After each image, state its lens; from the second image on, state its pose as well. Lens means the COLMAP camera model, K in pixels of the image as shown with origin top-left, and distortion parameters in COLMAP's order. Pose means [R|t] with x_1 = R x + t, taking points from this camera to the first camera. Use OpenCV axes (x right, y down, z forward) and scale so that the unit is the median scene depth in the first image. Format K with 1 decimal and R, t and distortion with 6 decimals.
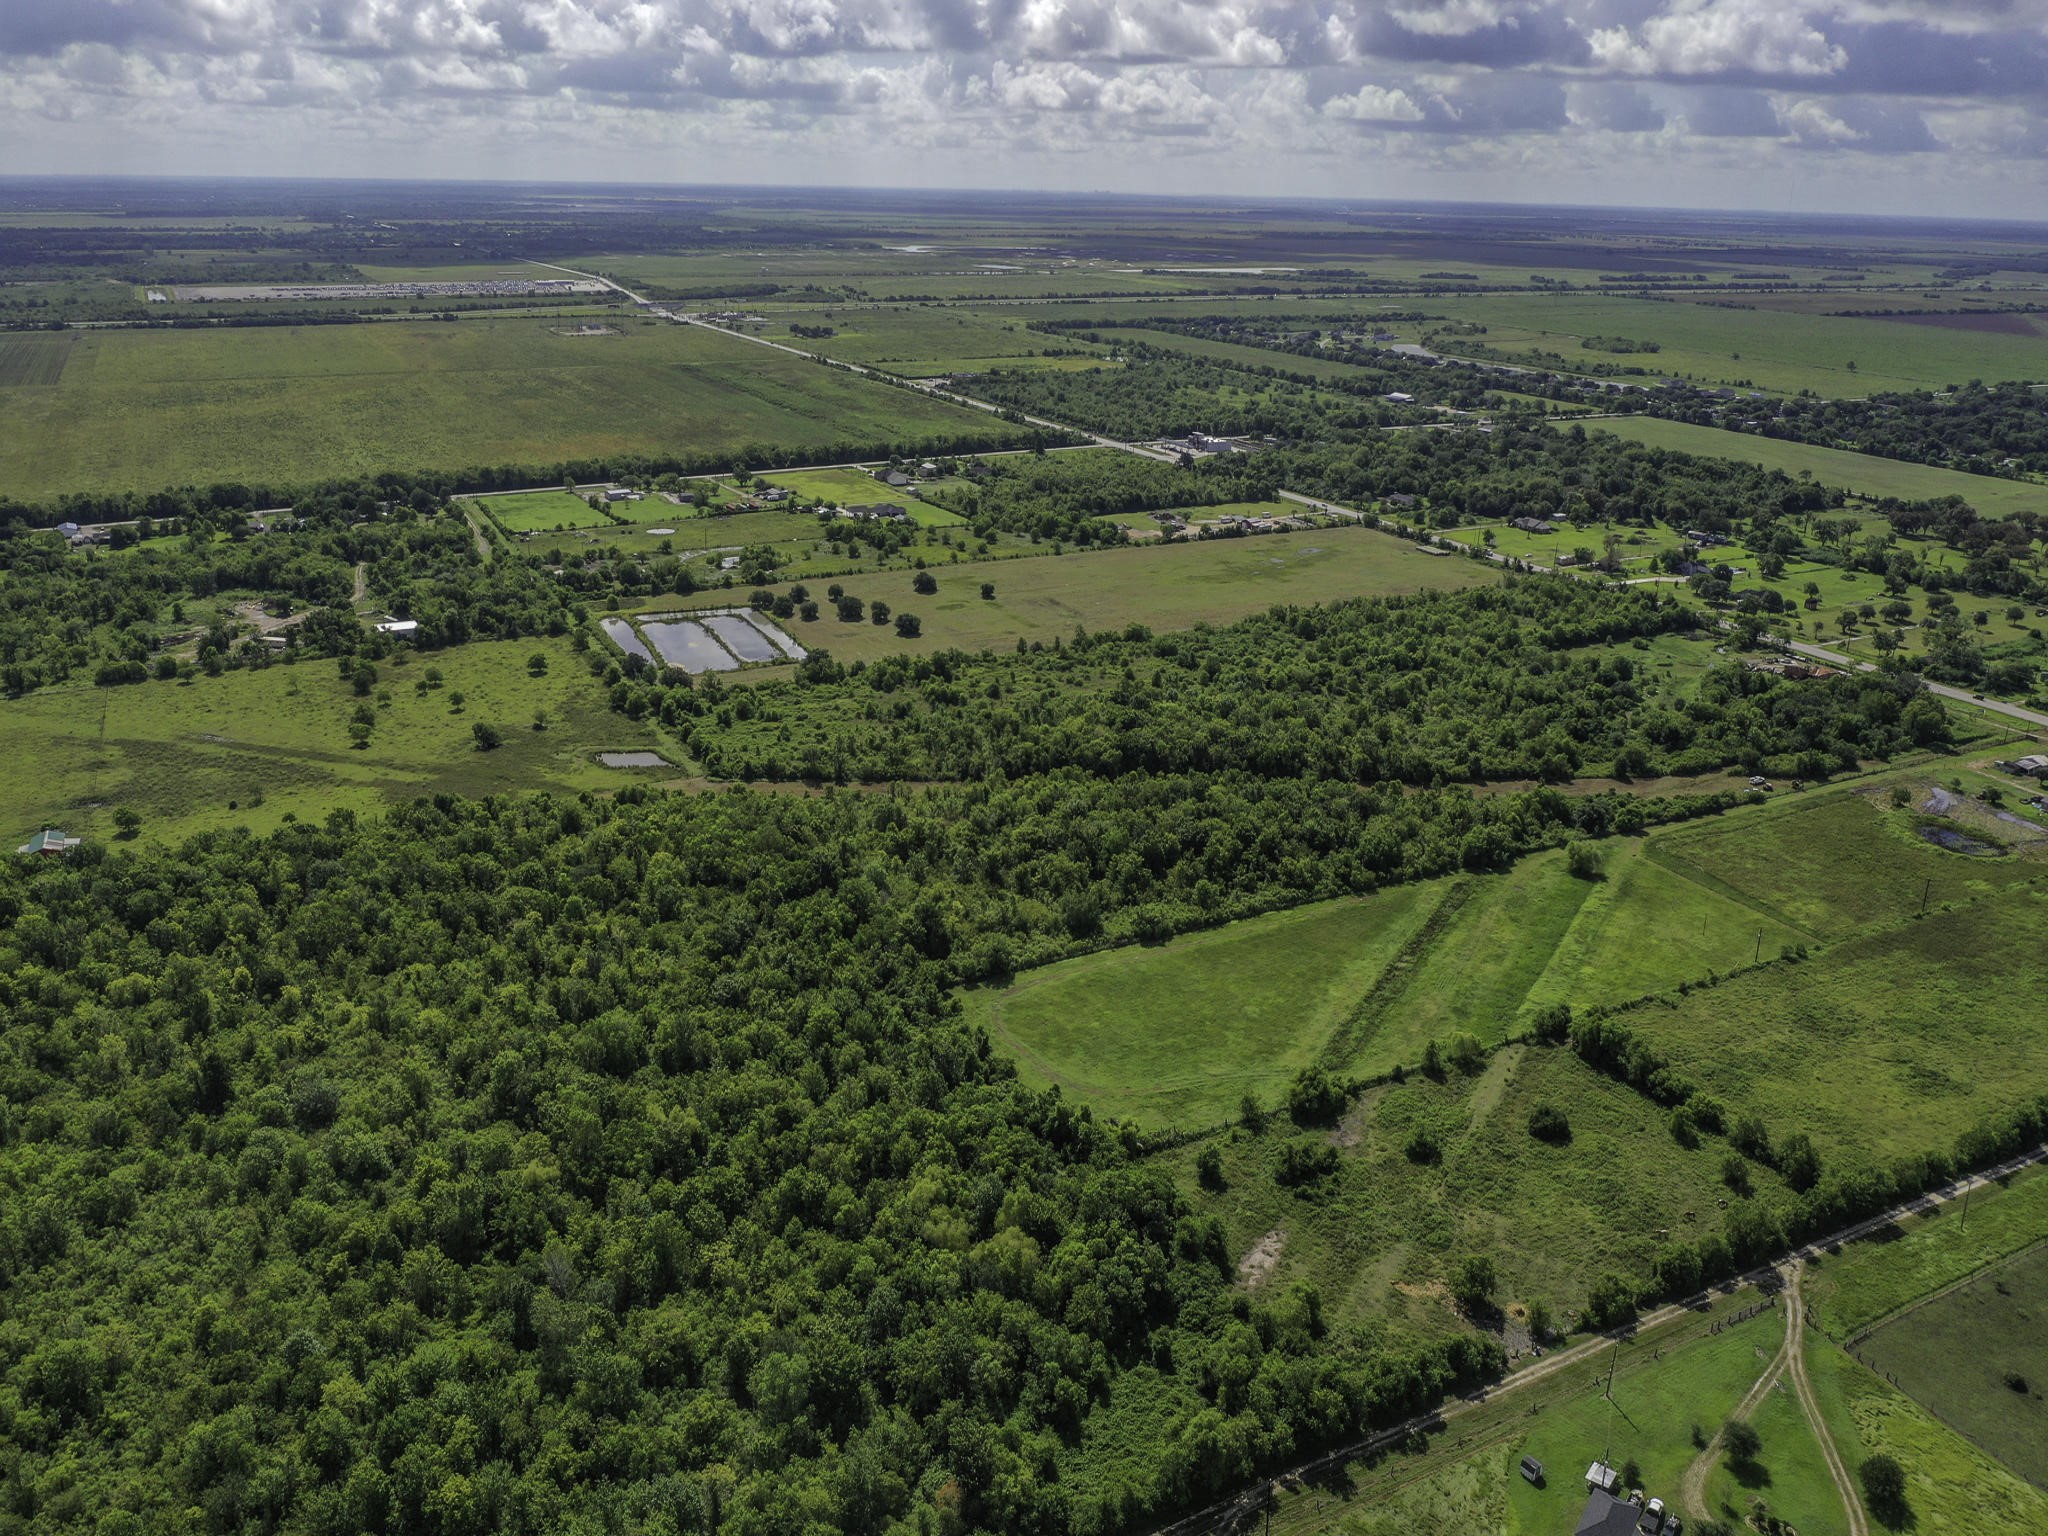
lens RADIAL K [[1558.9, 0, 1012.4], [0, 1558.9, 764.9], [0, 0, 1]] dist [-0.013635, -0.005688]
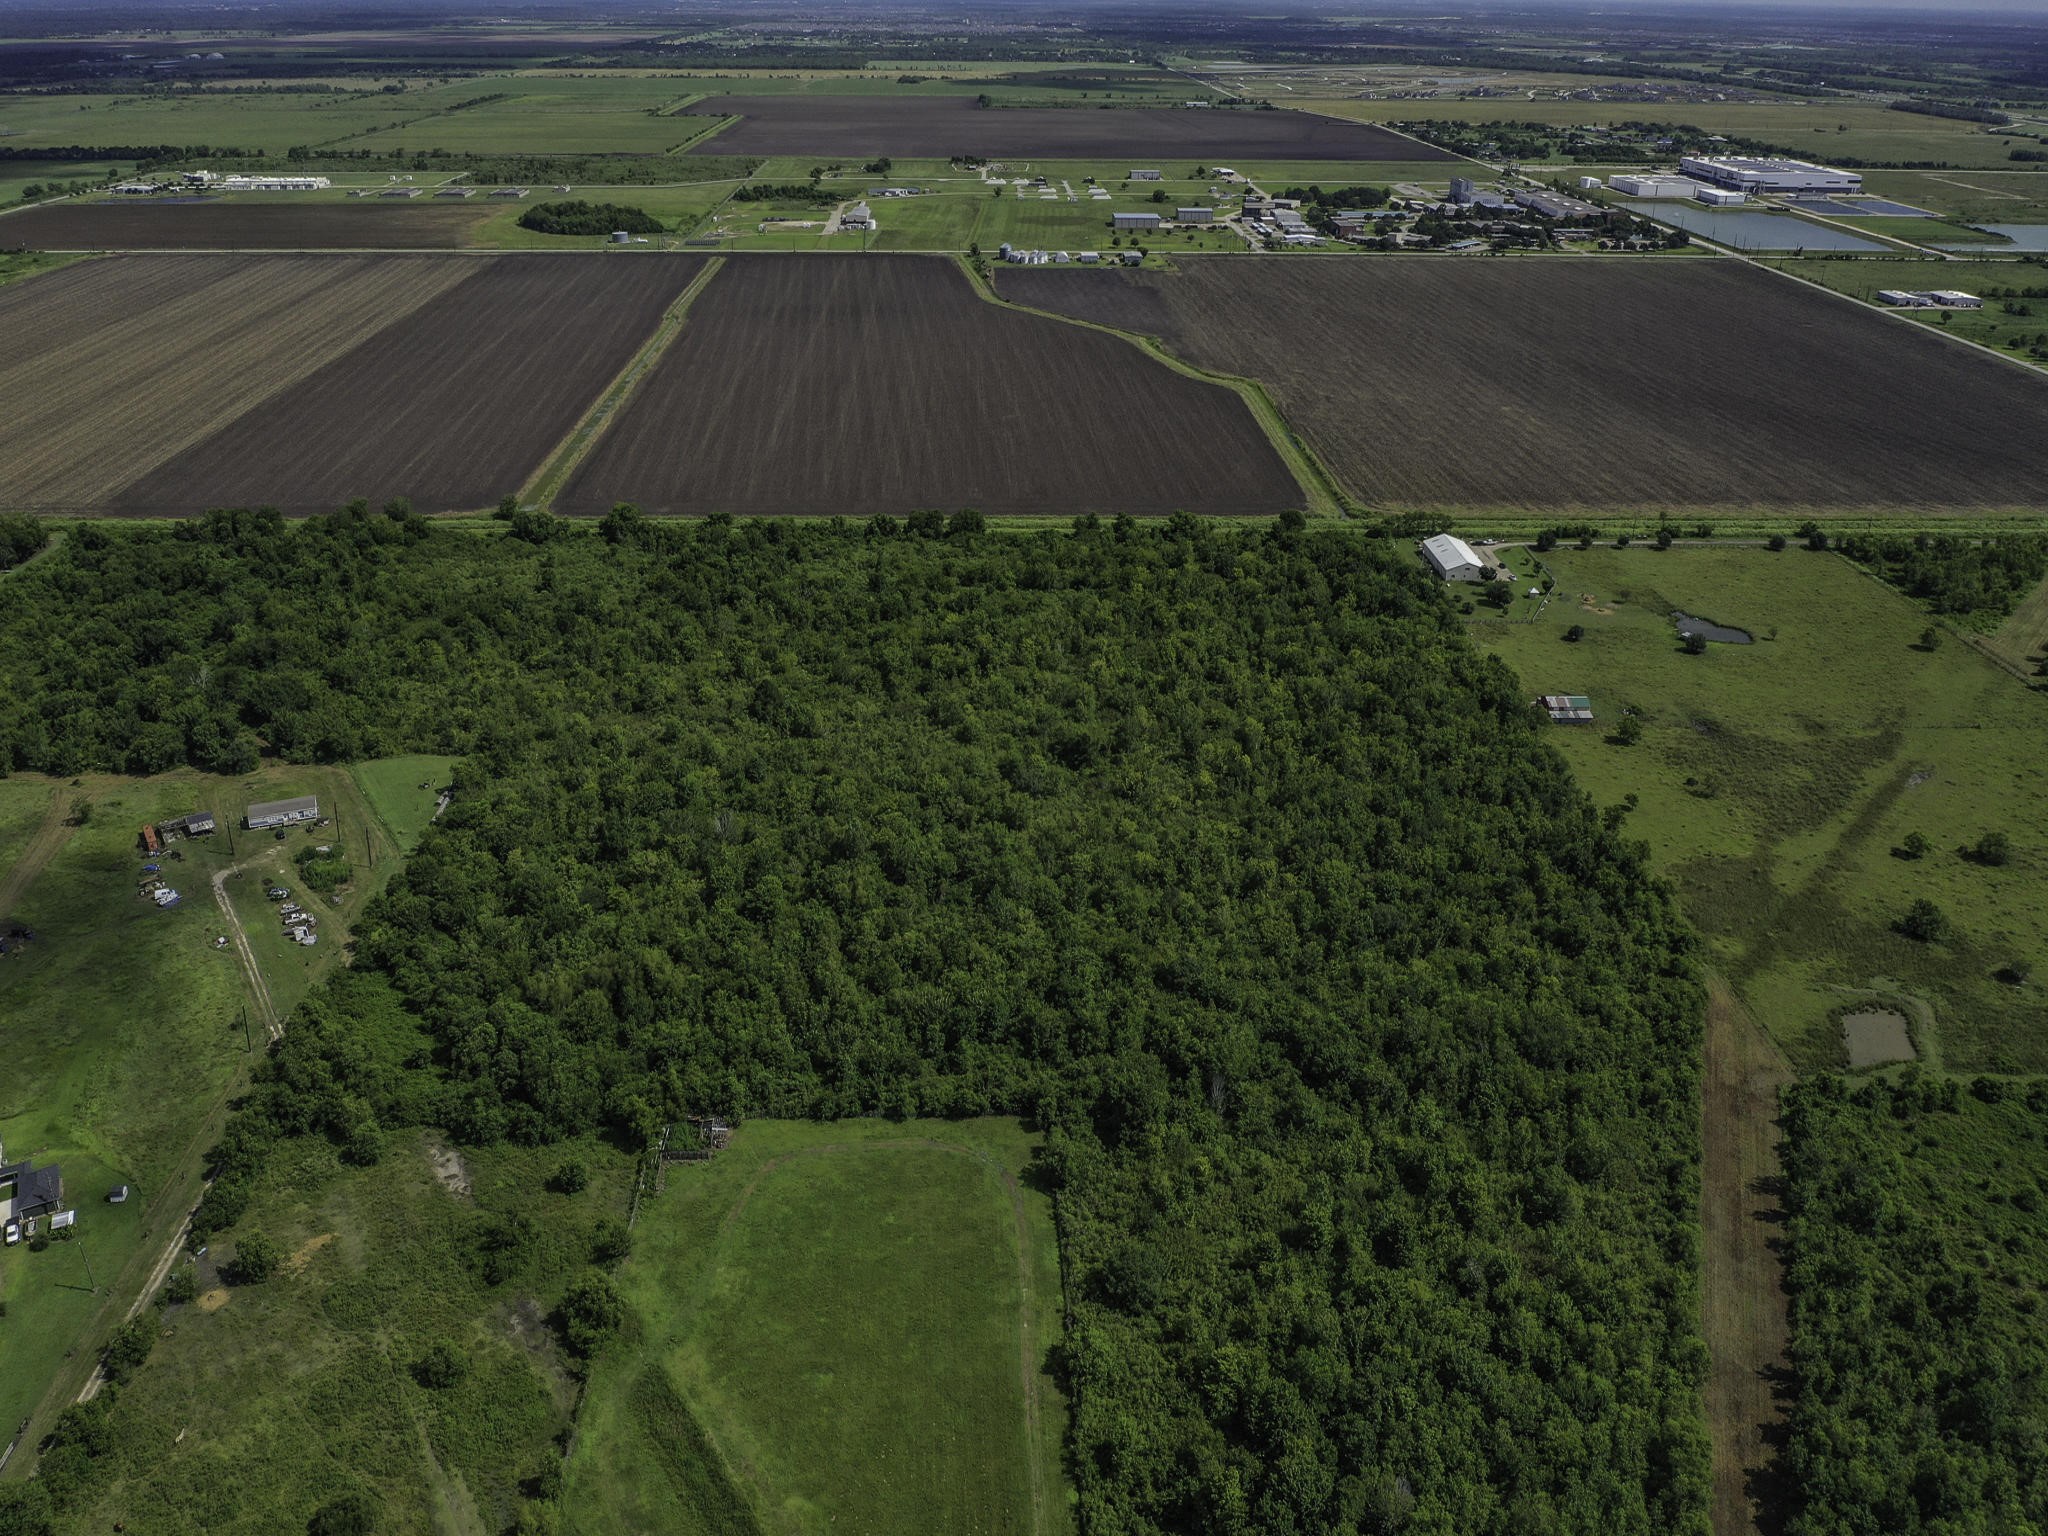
lens RADIAL K [[1558.9, 0, 1012.4], [0, 1558.9, 764.9], [0, 0, 1]] dist [-0.013635, -0.005688]
pose [[-0.433935, 0.386540, -0.813811, 0.365633], [-0.336673, 0.768276, 0.544430, -0.293255], [0.835675, 0.510235, -0.203244, 0.680995]]
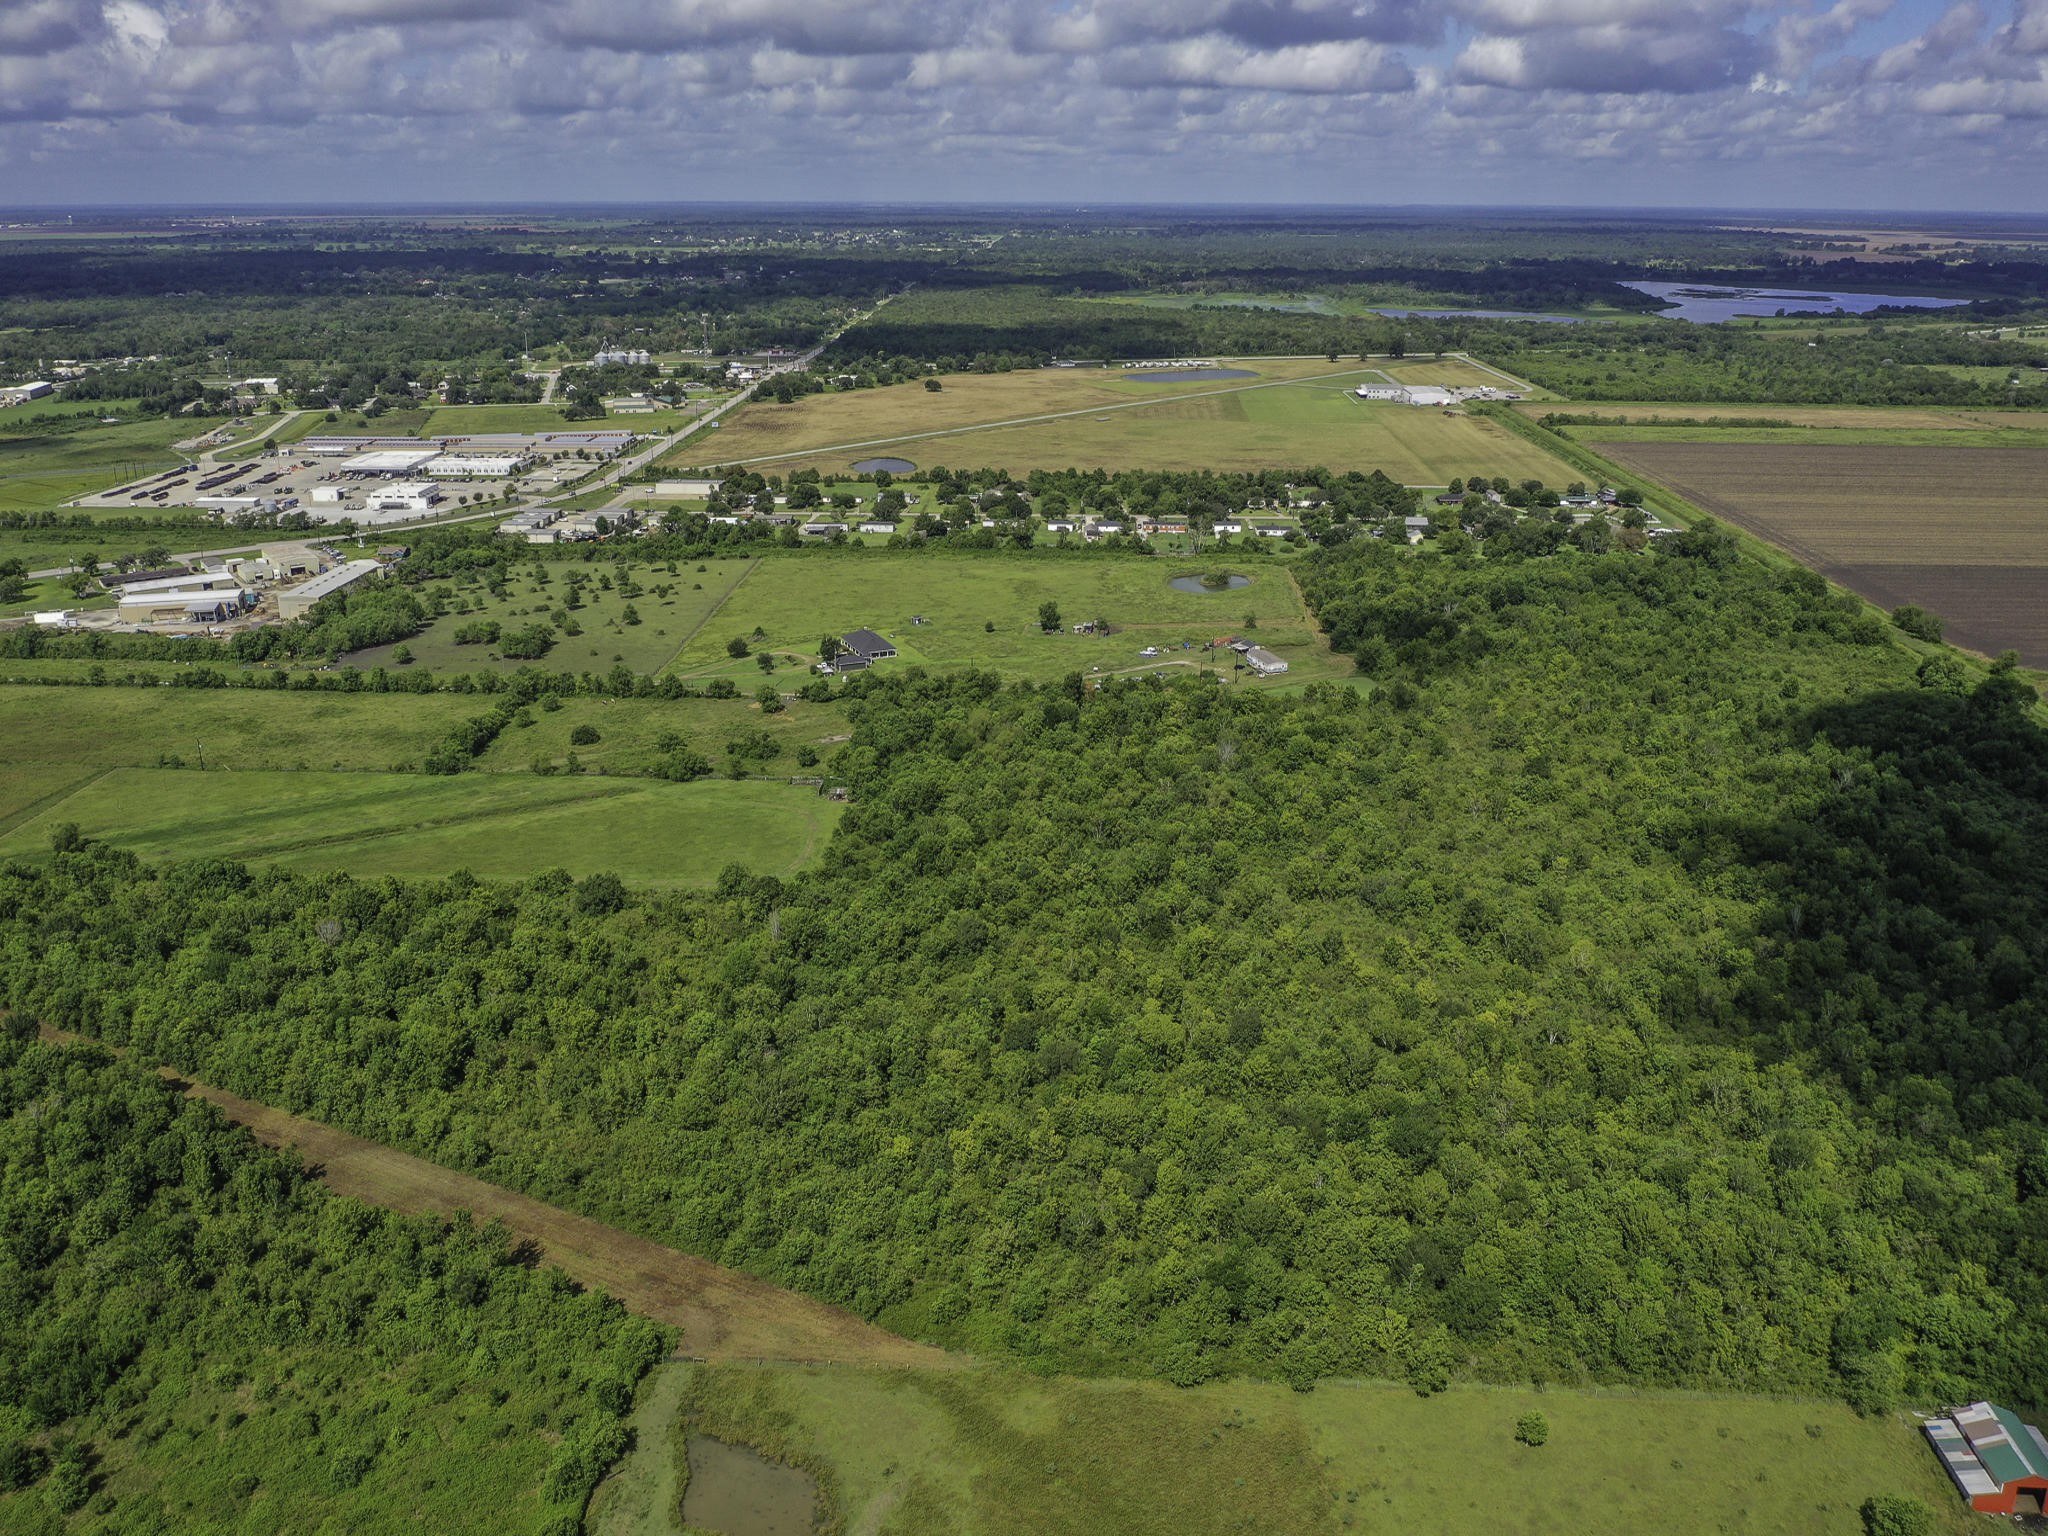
lens RADIAL K [[1558.9, 0, 1012.4], [0, 1558.9, 764.9], [0, 0, 1]] dist [-0.013635, -0.005688]
pose [[-0.861490, -0.194586, 0.469011, -0.402056], [0.166912, 0.763813, 0.623483, -0.342581], [-0.479557, 0.615408, -0.625538, 0.978521]]
